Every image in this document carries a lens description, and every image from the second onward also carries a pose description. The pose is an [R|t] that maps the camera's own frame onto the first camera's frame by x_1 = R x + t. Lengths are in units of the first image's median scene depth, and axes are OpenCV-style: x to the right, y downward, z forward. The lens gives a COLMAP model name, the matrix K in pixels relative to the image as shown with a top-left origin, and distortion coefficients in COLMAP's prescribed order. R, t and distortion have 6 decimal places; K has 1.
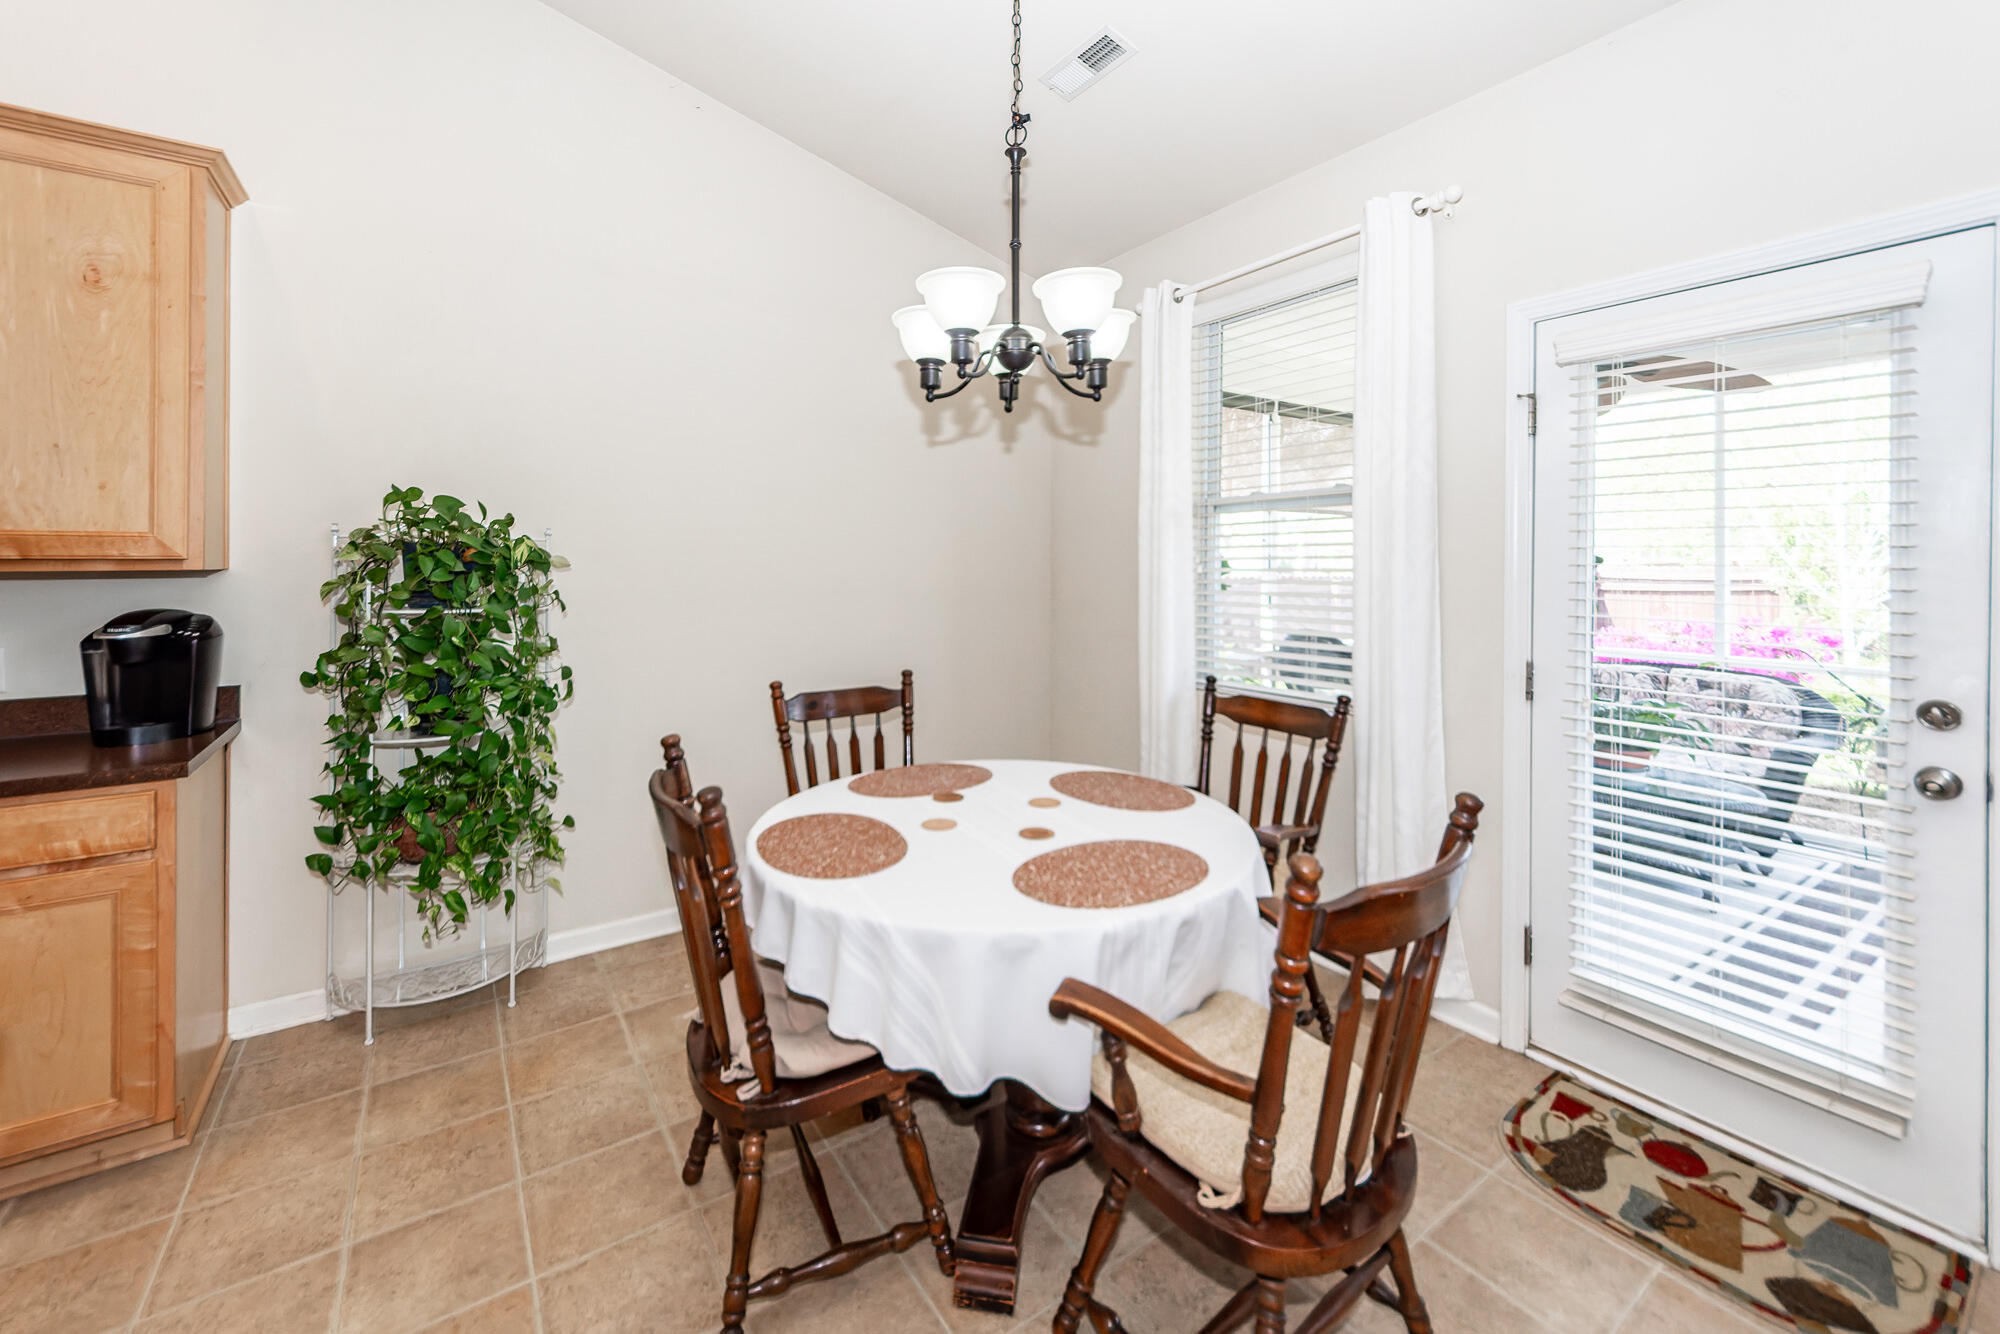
lens RADIAL K [[810.0, 0, 998.6], [0, 810.0, 571.3], [0, 0, 1]] dist [0.016754, 0.000035]
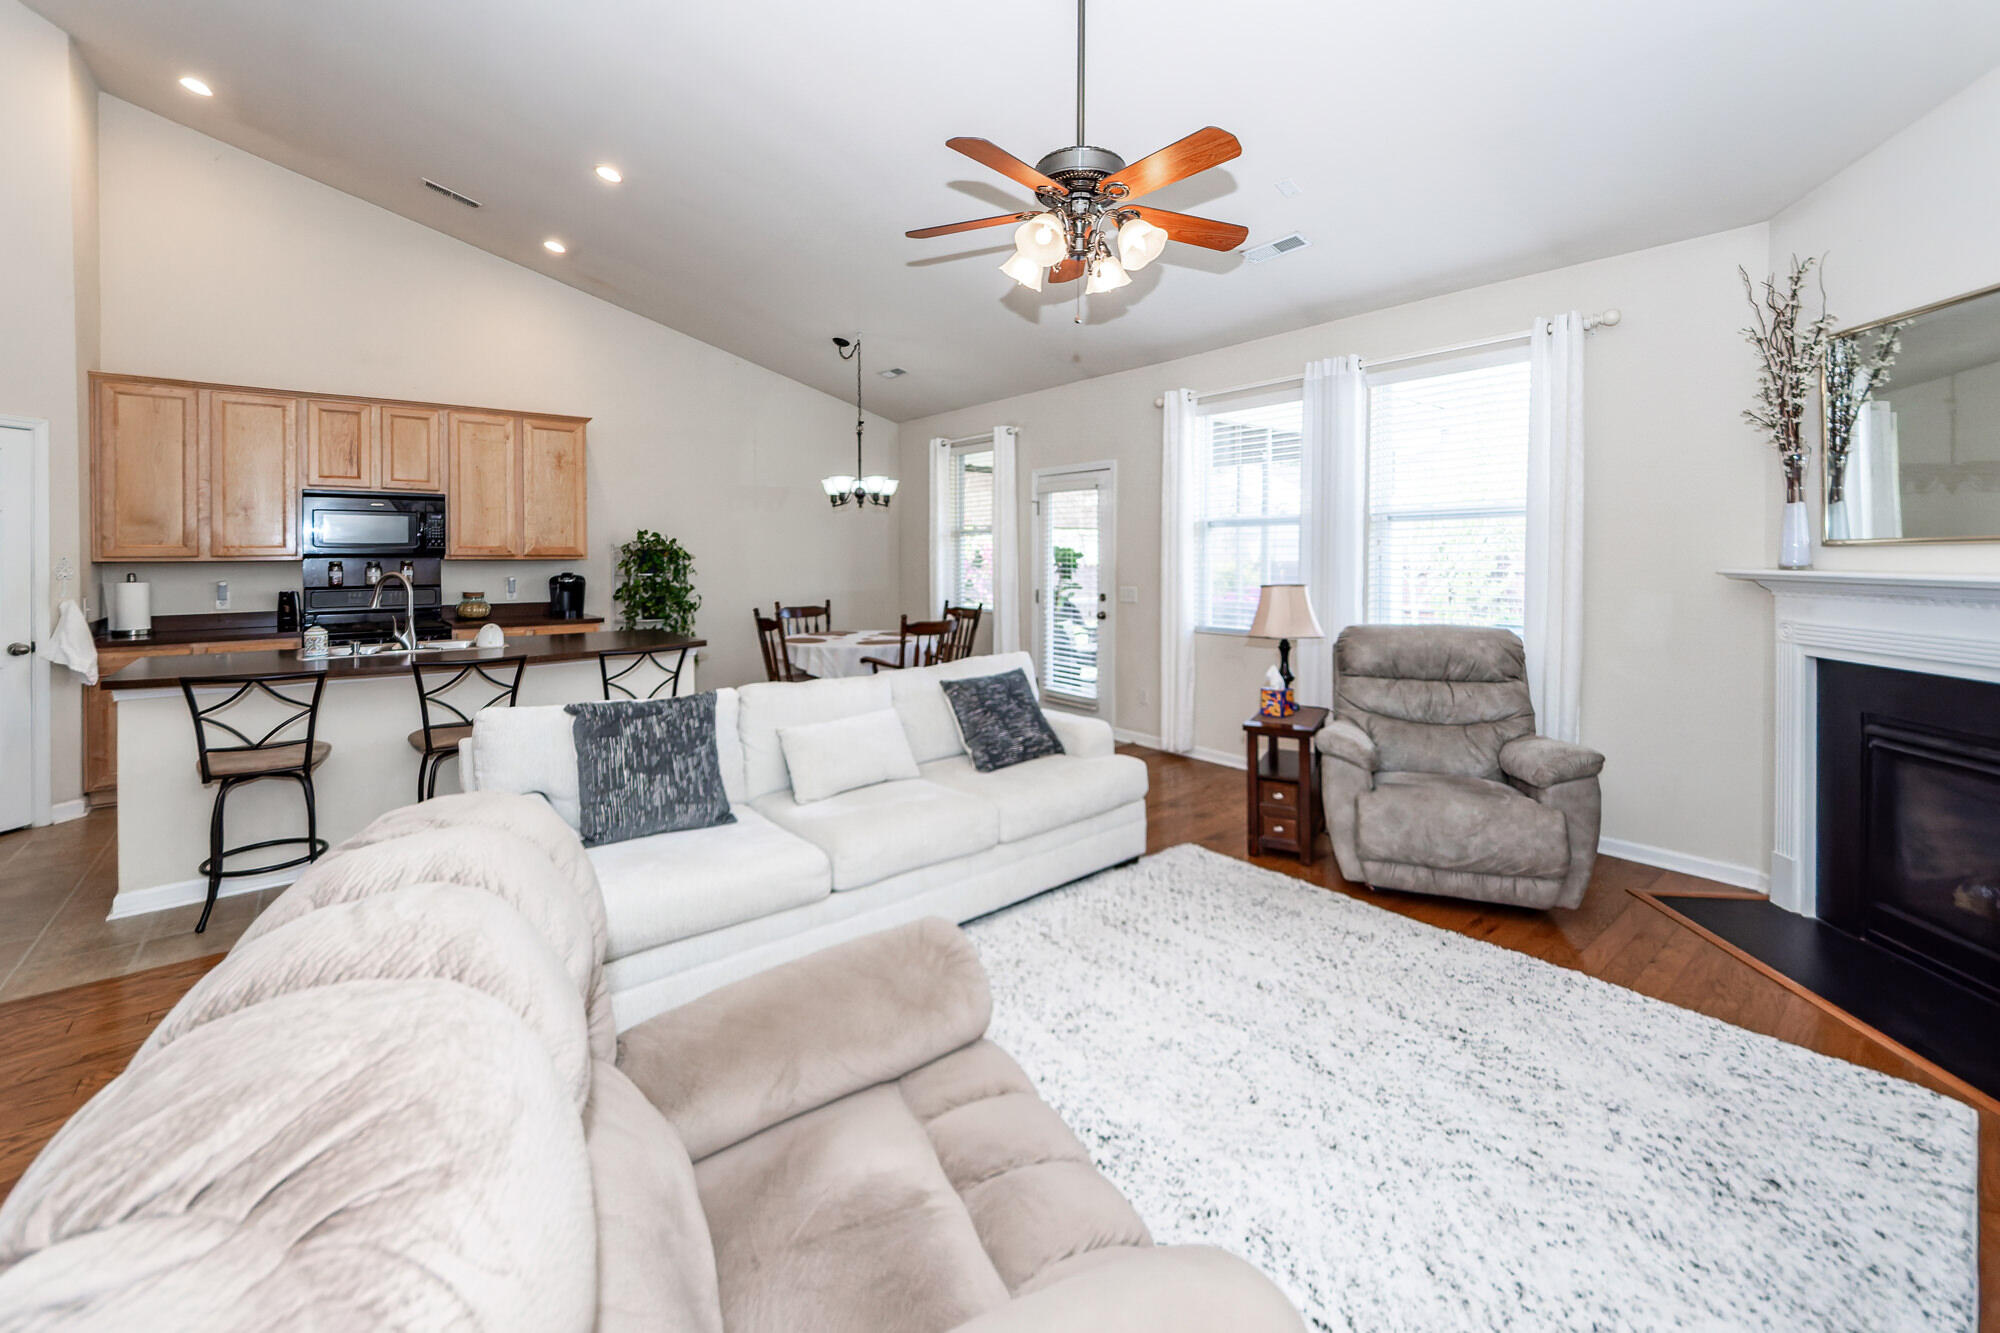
lens RADIAL K [[795.8, 0, 1011.0], [0, 795.8, 570.7], [0, 0, 1]] dist [-0.009959, -0.000002]
pose [[0.993924, 0.000009, 0.110066, 0.206437], [-0.001526, 0.999905, 0.013699, -0.000500], [-0.110055, -0.013783, 0.993830, -1.777035]]
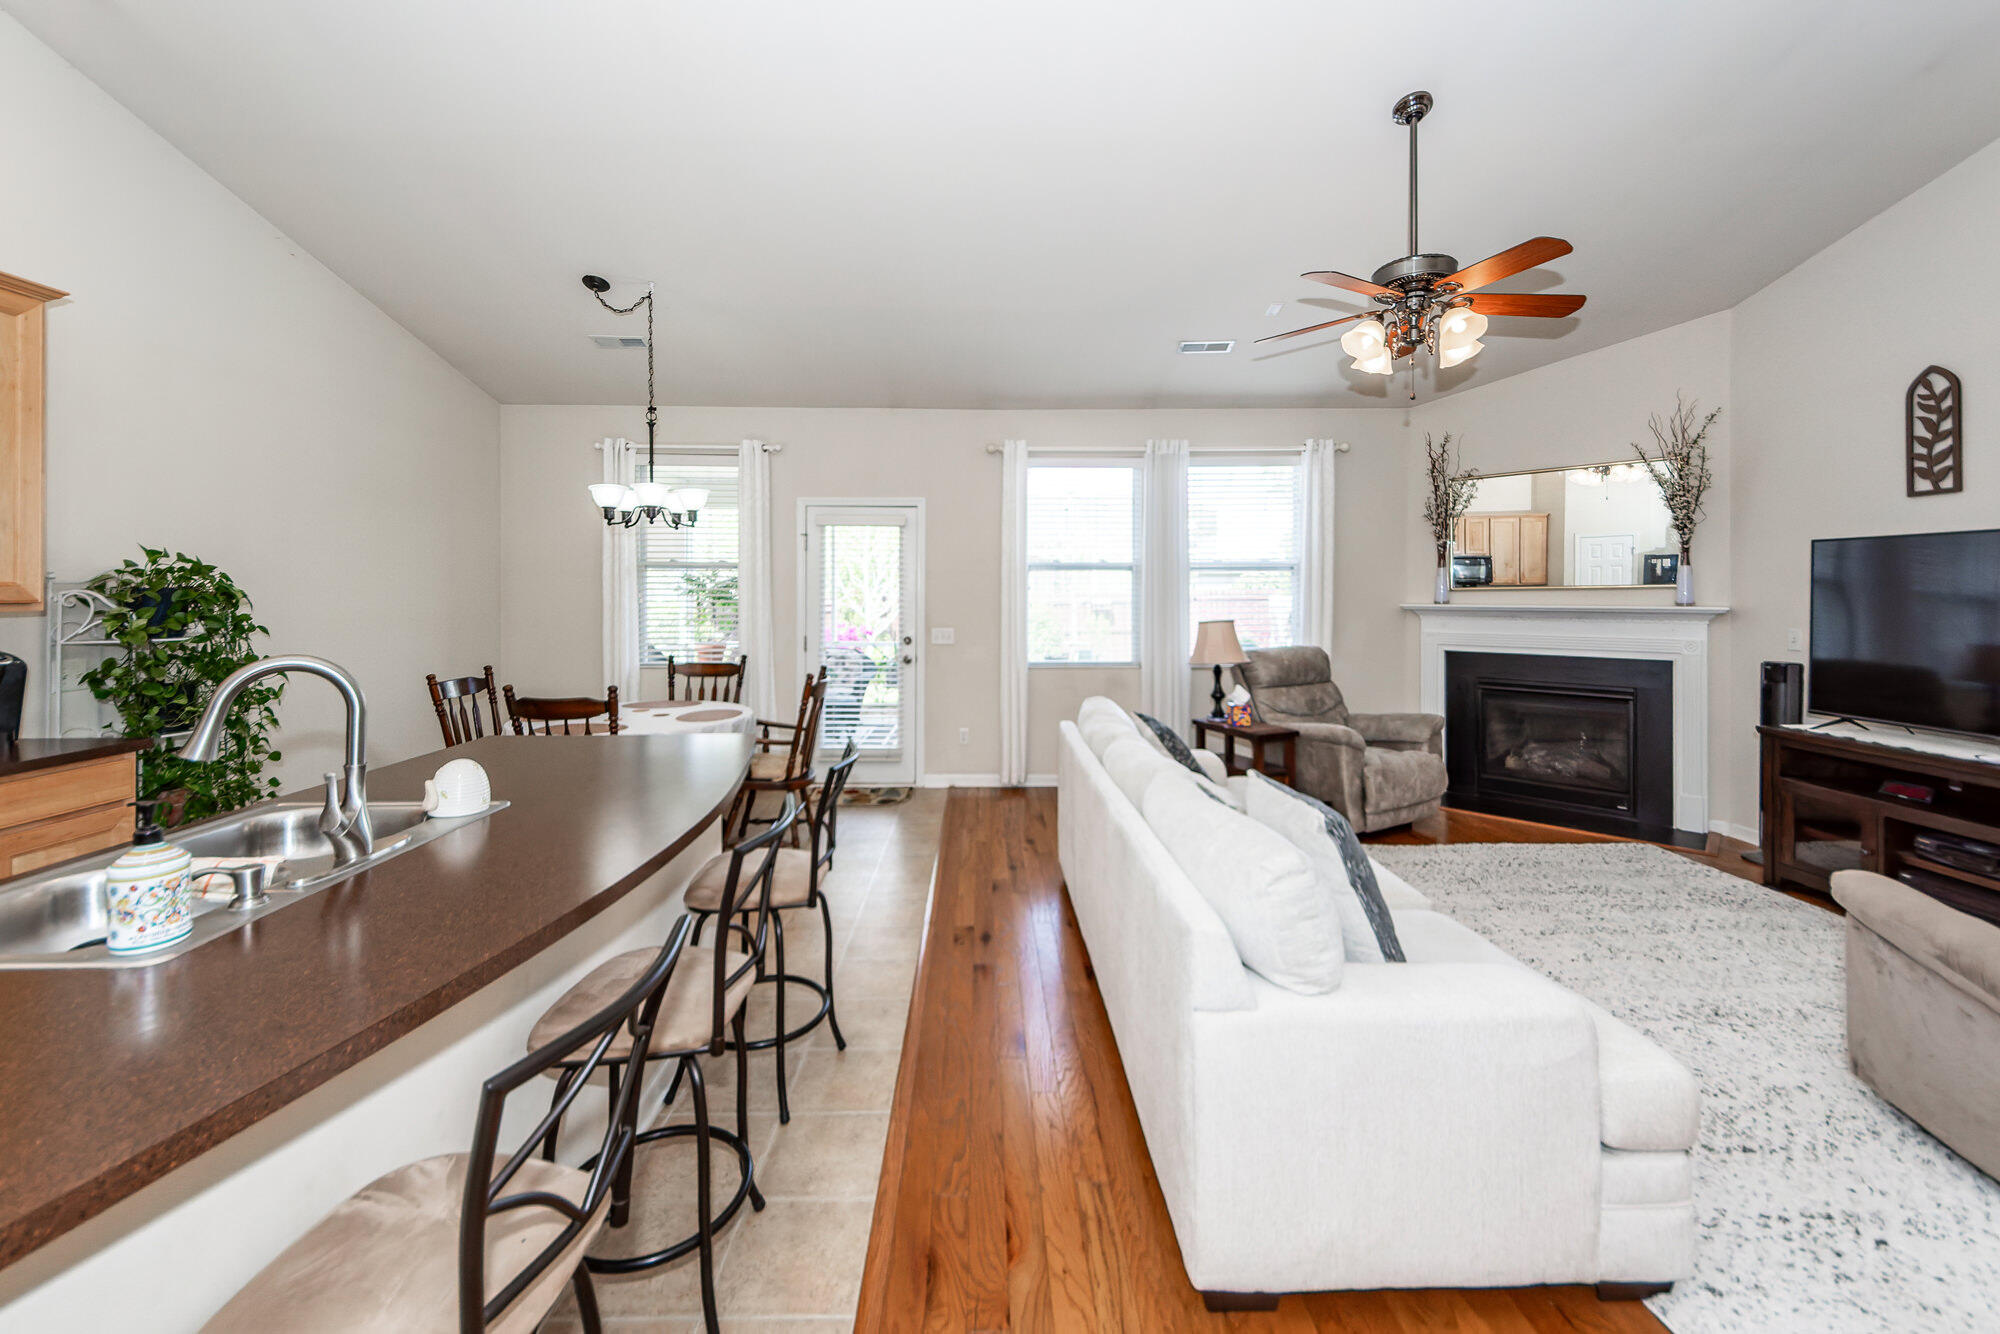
lens RADIAL K [[765.4, 0, 1005.7], [0, 765.4, 596.3], [0, 0, 1]] dist [0.026951, -0.010656]
pose [[0.540927, -0.000900, 0.841069, -1.004619], [0.004110, 0.999990, -0.001574, -0.010145], [-0.841060, 0.004308, 0.540925, -0.813541]]
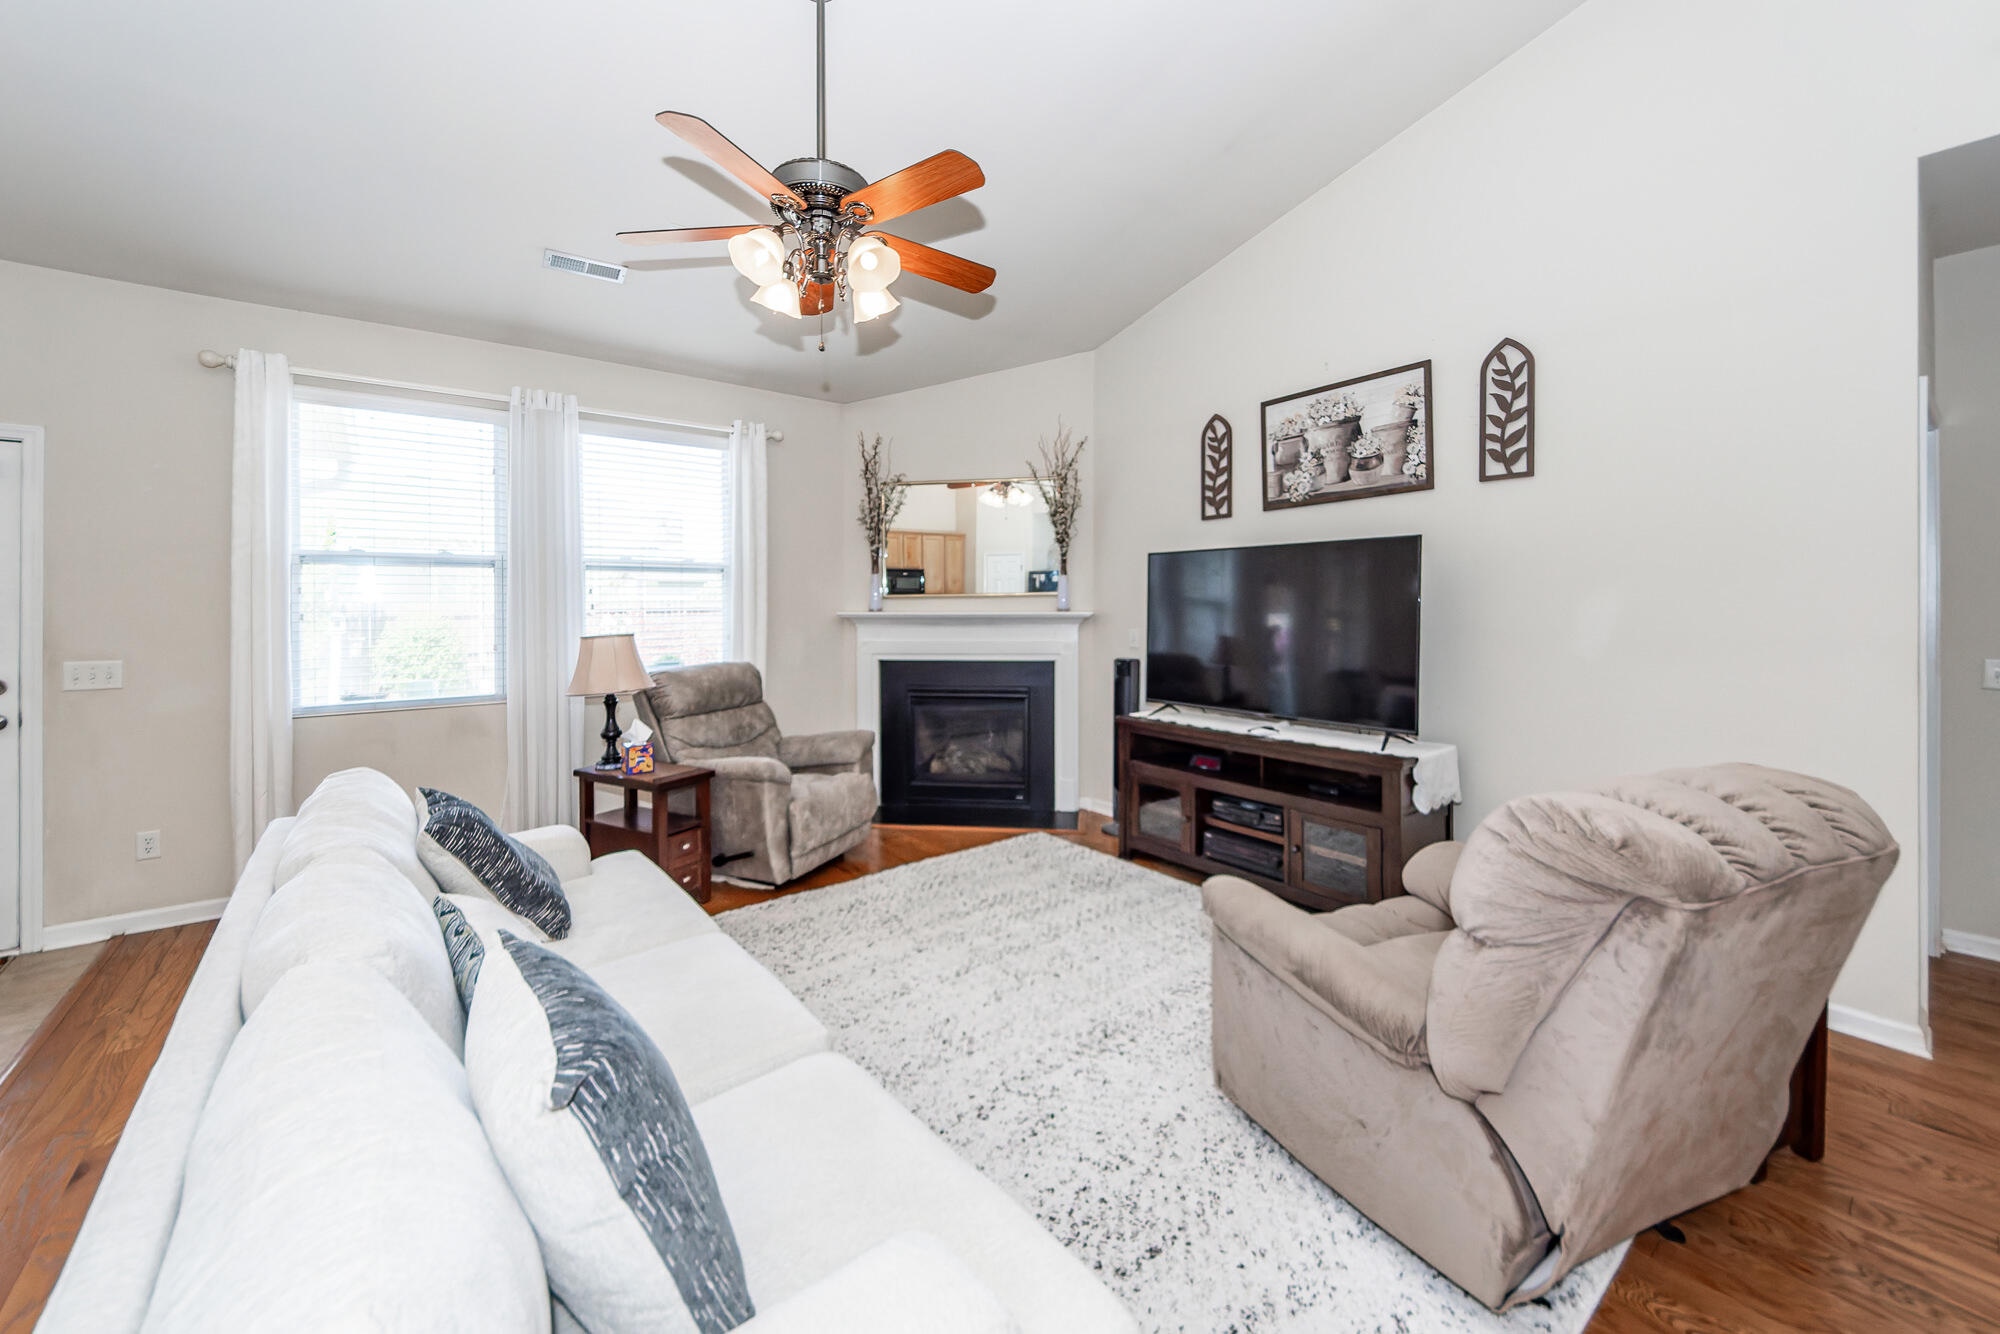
lens RADIAL K [[752.3, 0, 987.6], [0, 752.3, 619.9], [0, 0, 1]] dist [0.000999, -0.000049]
pose [[-0.068419, -0.018282, 0.997489, -0.558310], [0.008569, 0.999784, 0.018912, -0.000490], [-0.997620, 0.009841, -0.068247, -0.836359]]
